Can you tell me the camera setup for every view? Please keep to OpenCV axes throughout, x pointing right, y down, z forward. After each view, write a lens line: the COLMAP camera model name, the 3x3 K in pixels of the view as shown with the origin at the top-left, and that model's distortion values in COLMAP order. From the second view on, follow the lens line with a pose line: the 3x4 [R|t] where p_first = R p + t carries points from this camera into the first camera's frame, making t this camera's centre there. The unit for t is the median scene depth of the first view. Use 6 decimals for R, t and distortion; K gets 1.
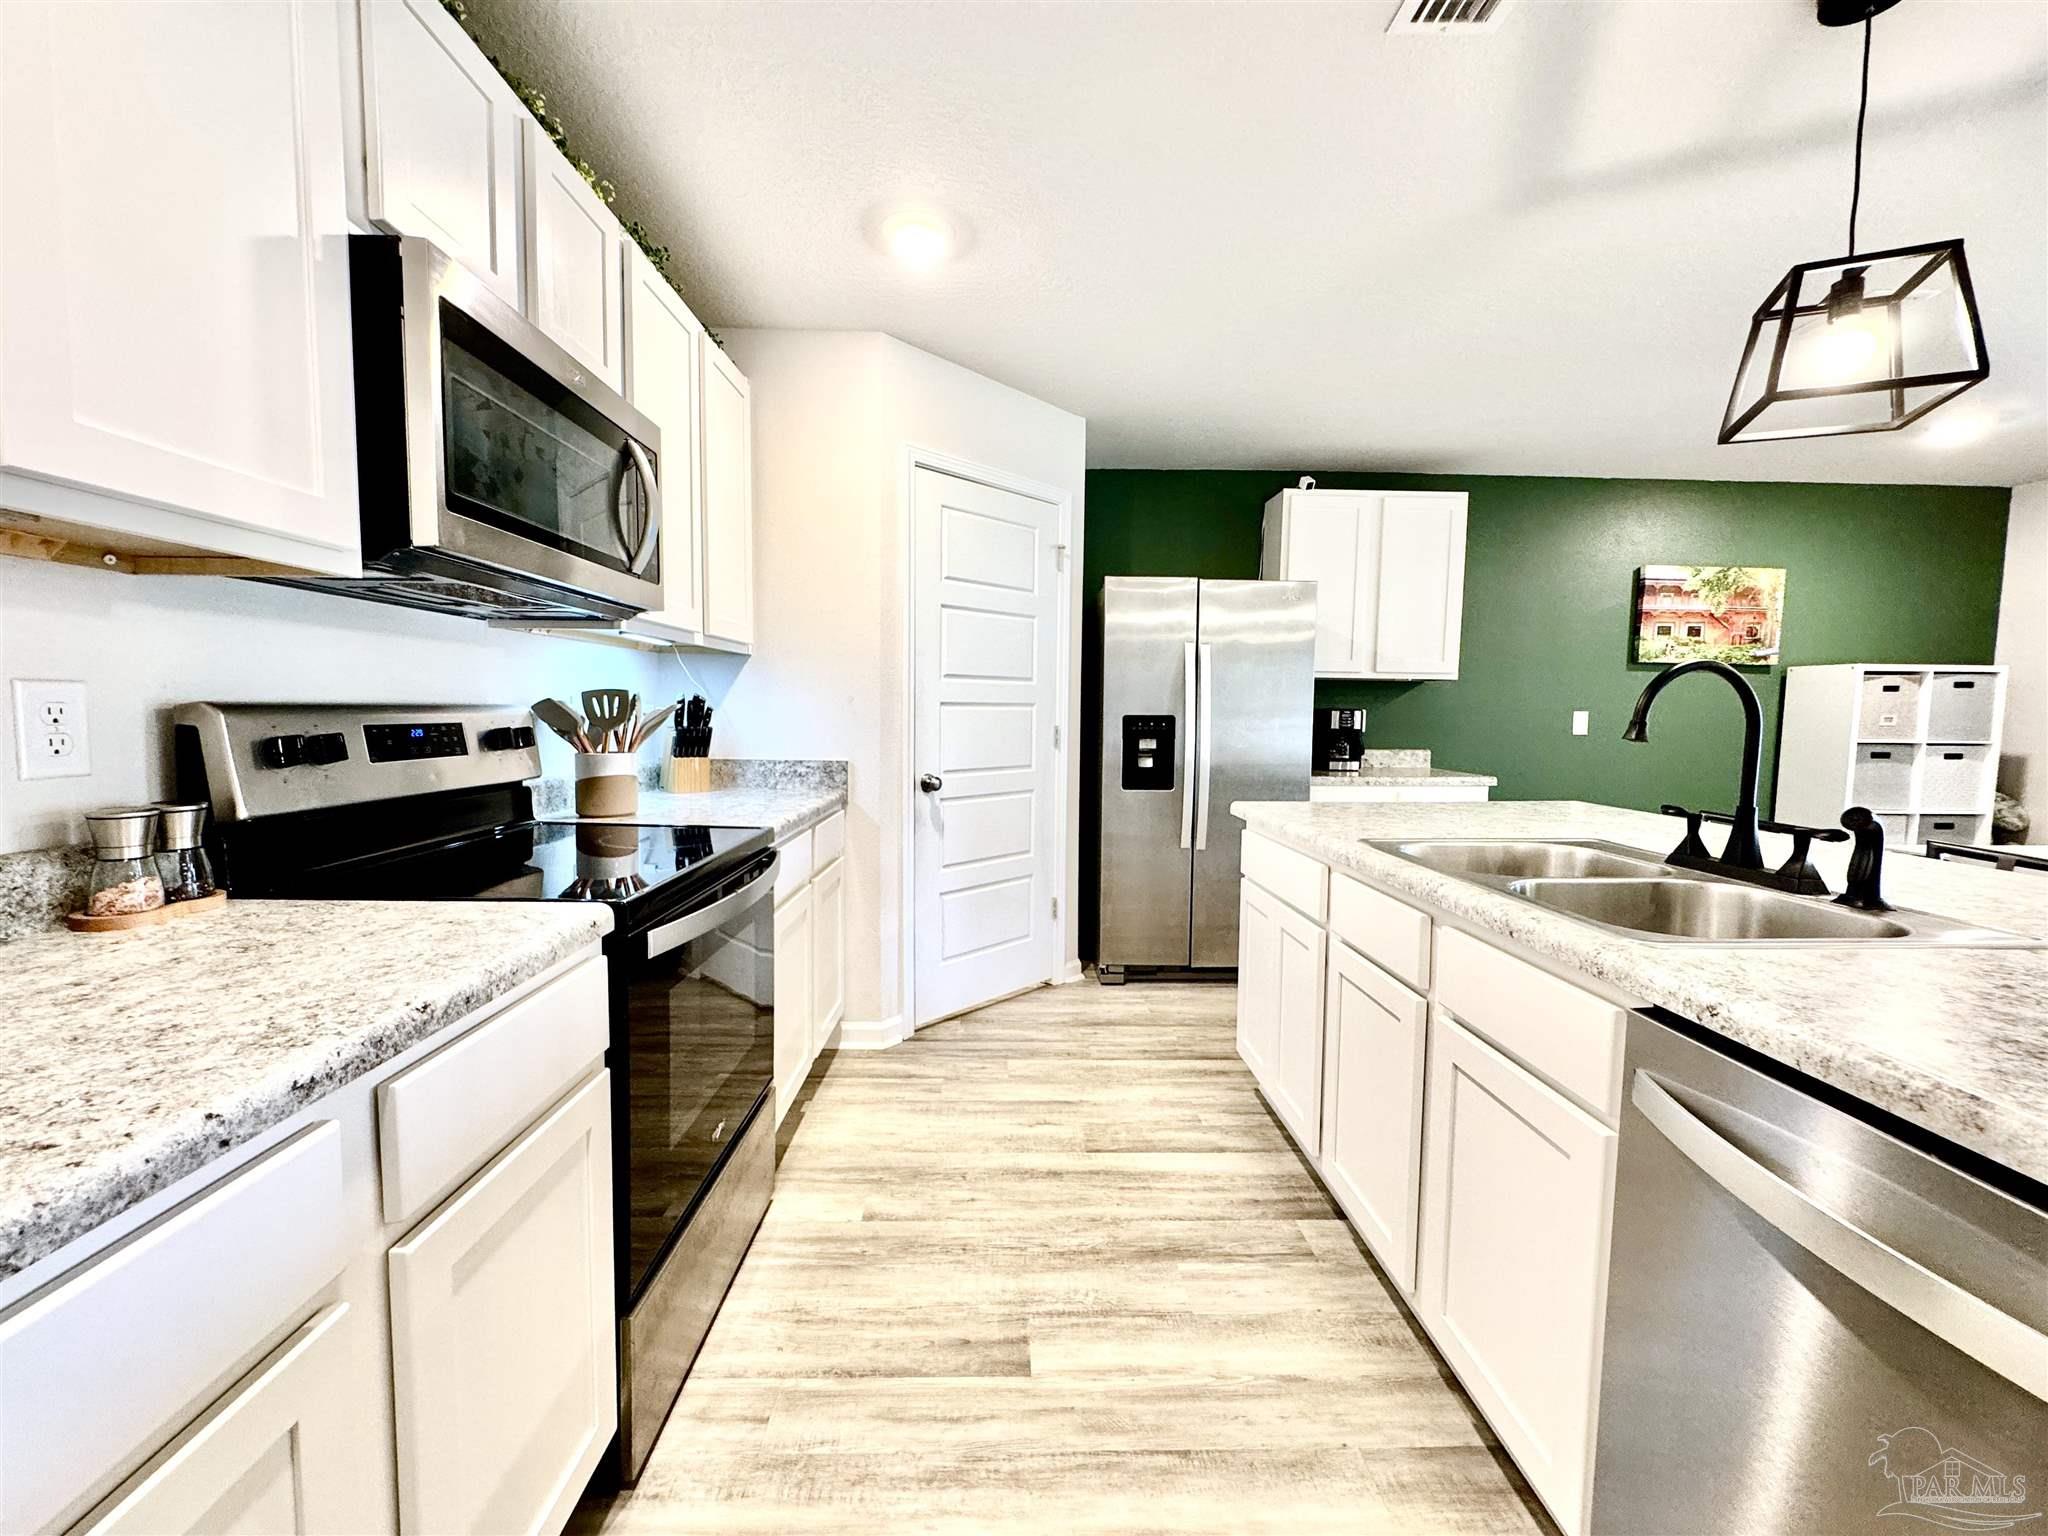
lens RADIAL K [[817.8, 0, 1023.1], [0, 817.8, 767.0], [0, 0, 1]] dist [-0.003334, 0.000025]
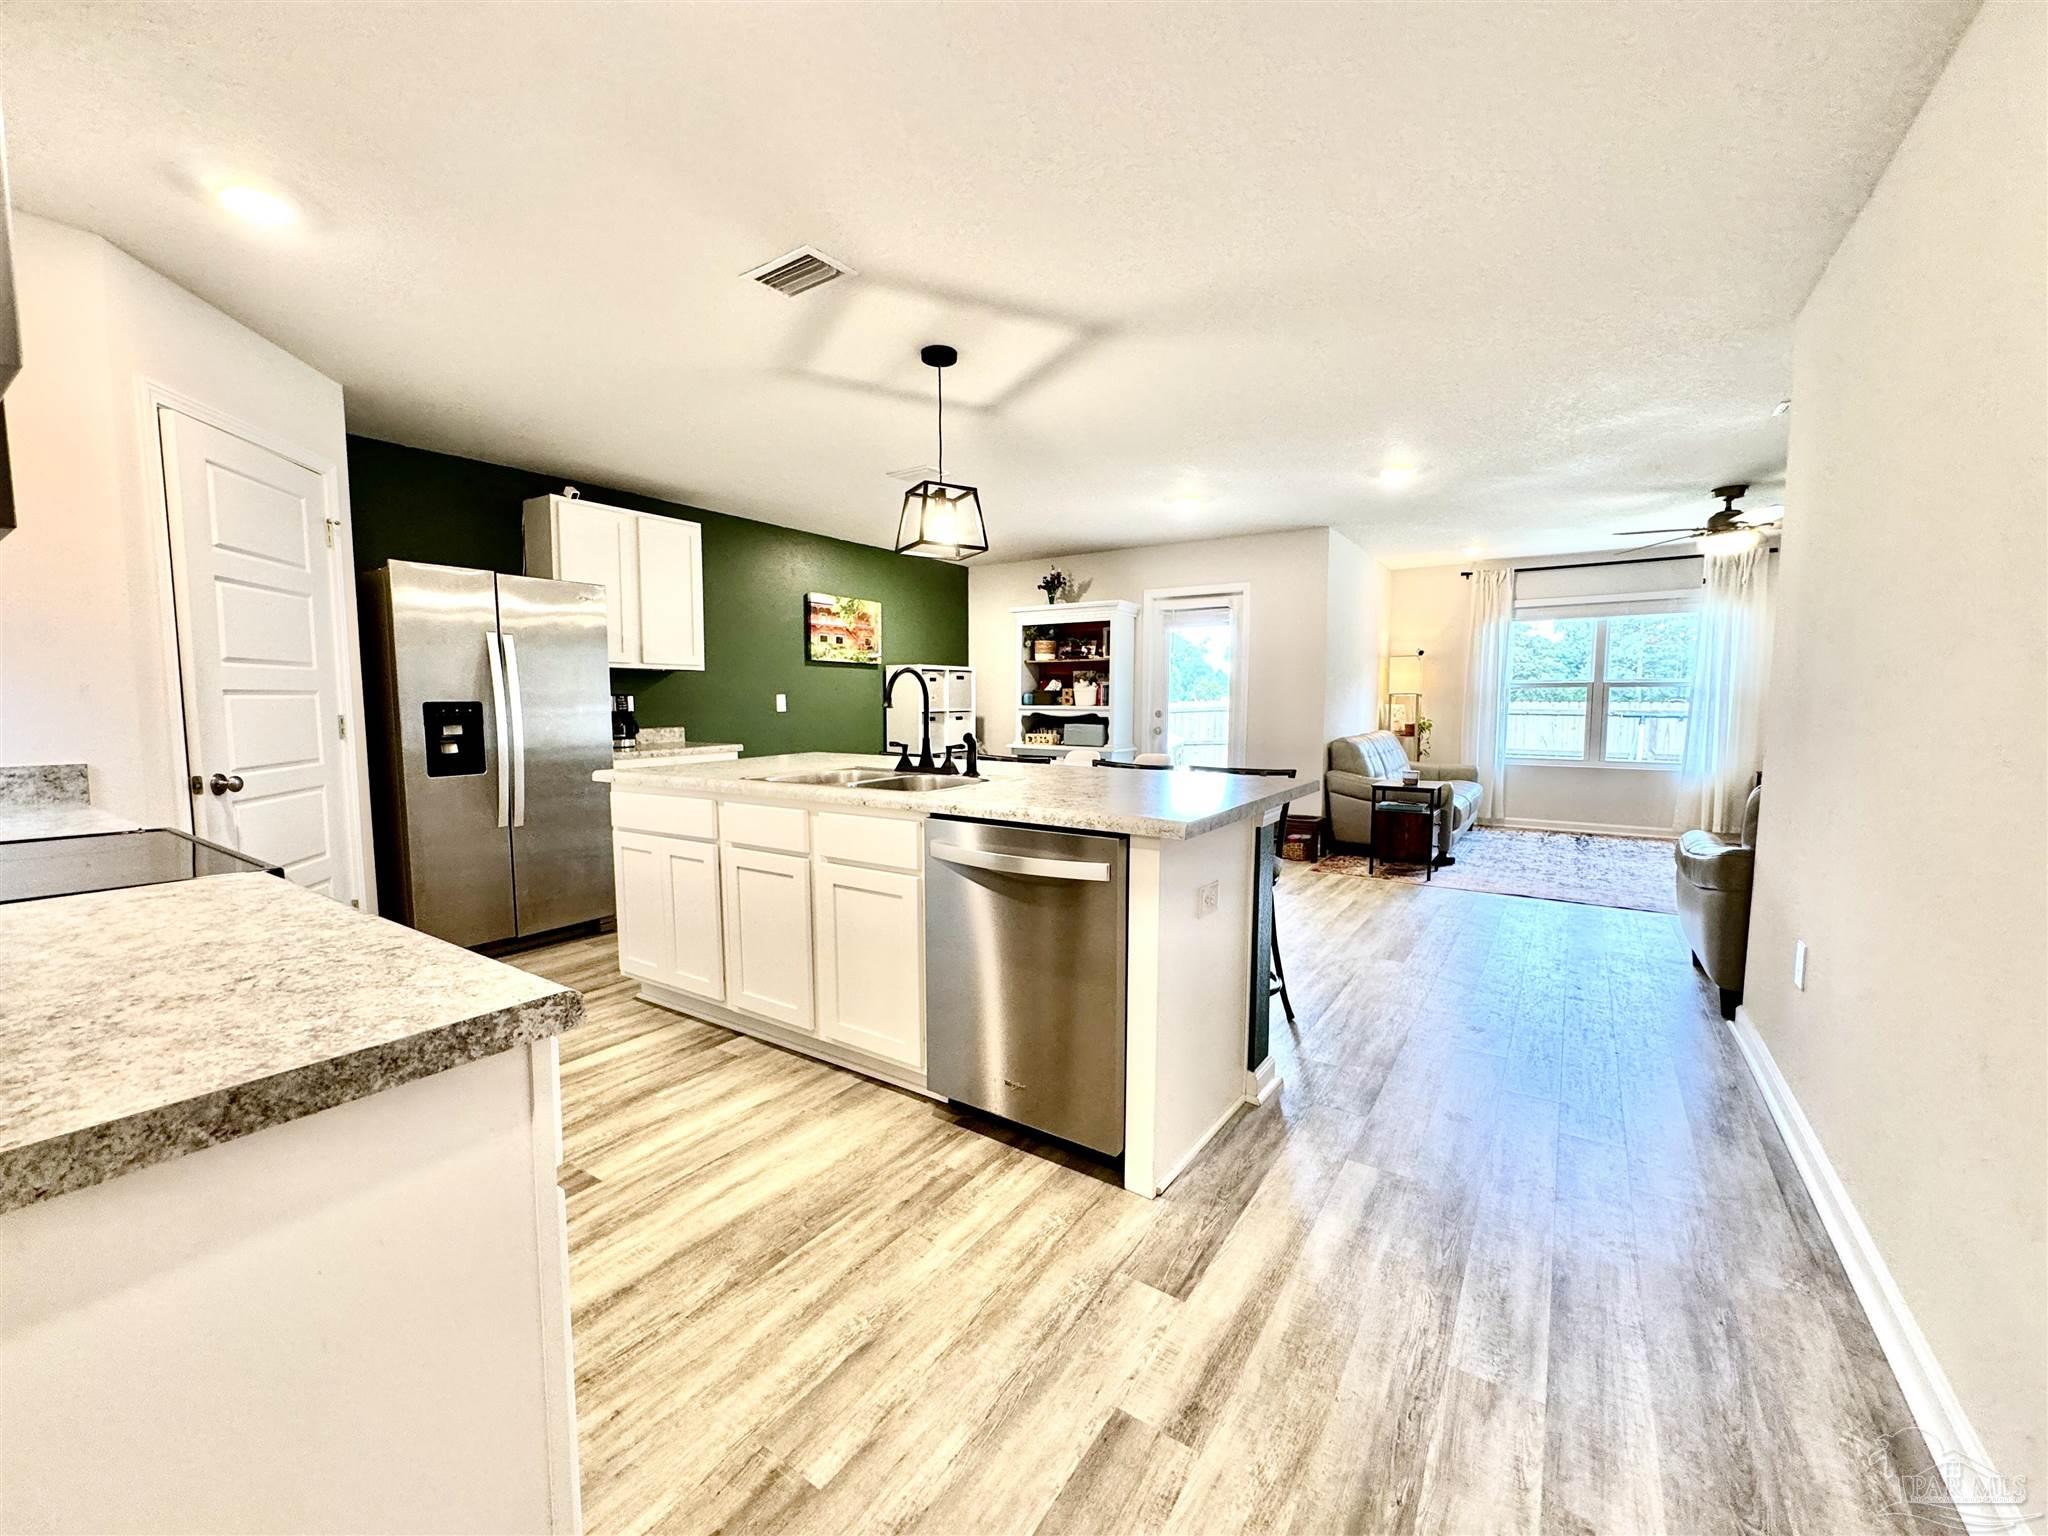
lens RADIAL K [[817.8, 0, 1018.5], [0, 817.8, 767.6], [0, 0, 1]] dist [-0.003334, 0.000025]
pose [[0.580550, -0.080559, 0.810230, -0.268381], [0.066153, 0.996470, 0.051676, 0.012038], [-0.811533, 0.023598, 0.583830, -0.161990]]
